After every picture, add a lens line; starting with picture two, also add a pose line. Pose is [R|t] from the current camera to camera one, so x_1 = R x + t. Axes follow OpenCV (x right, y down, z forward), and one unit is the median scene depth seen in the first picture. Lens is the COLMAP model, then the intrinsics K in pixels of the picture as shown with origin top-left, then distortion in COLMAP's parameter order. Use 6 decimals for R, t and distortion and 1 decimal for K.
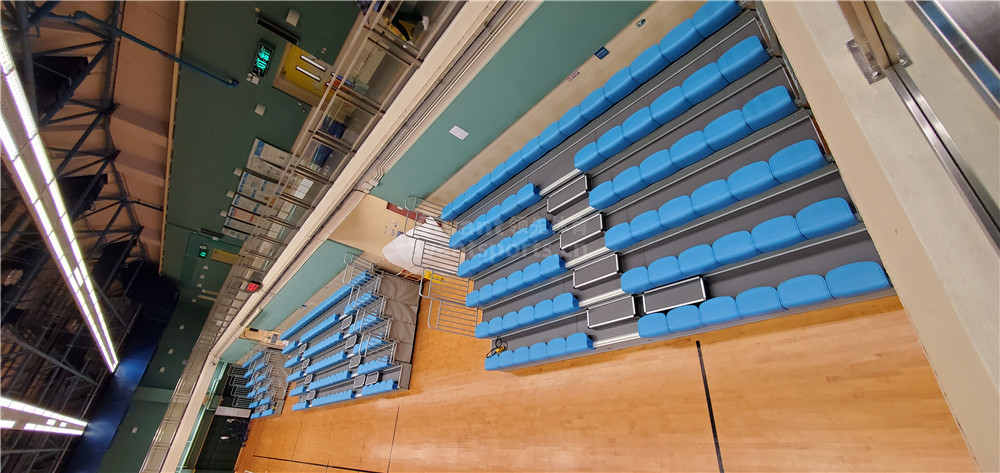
lens RADIAL K [[392.9, 0, 499.2], [0, 392.9, 232.4], [0, 0, 1]] dist [-0.003003, -0.000145]
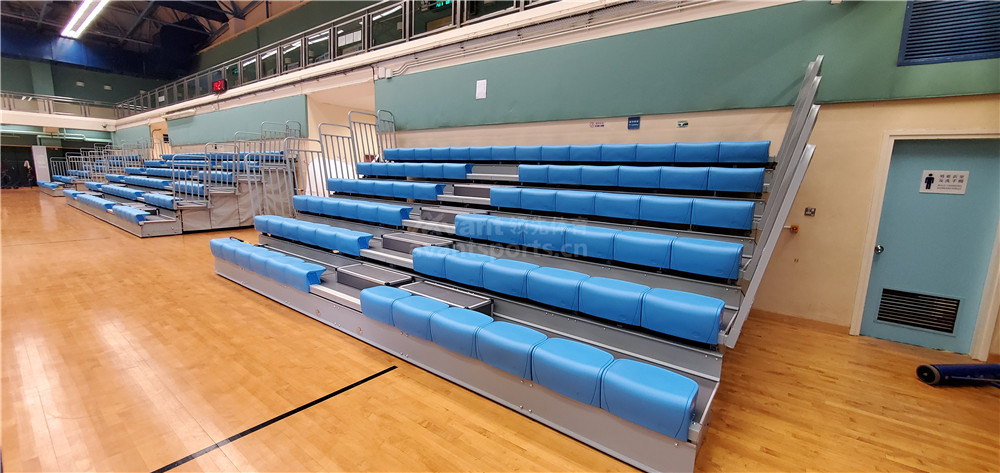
lens RADIAL K [[392.9, 0, 498.0], [0, 392.9, 236.8], [0, 0, 1]] dist [-0.003003, -0.000145]
pose [[0.501387, 0.841212, -0.202417, 0.329898], [-0.824324, 0.393353, -0.407141, 0.192789], [-0.262871, 0.370992, 0.890653, 0.220153]]
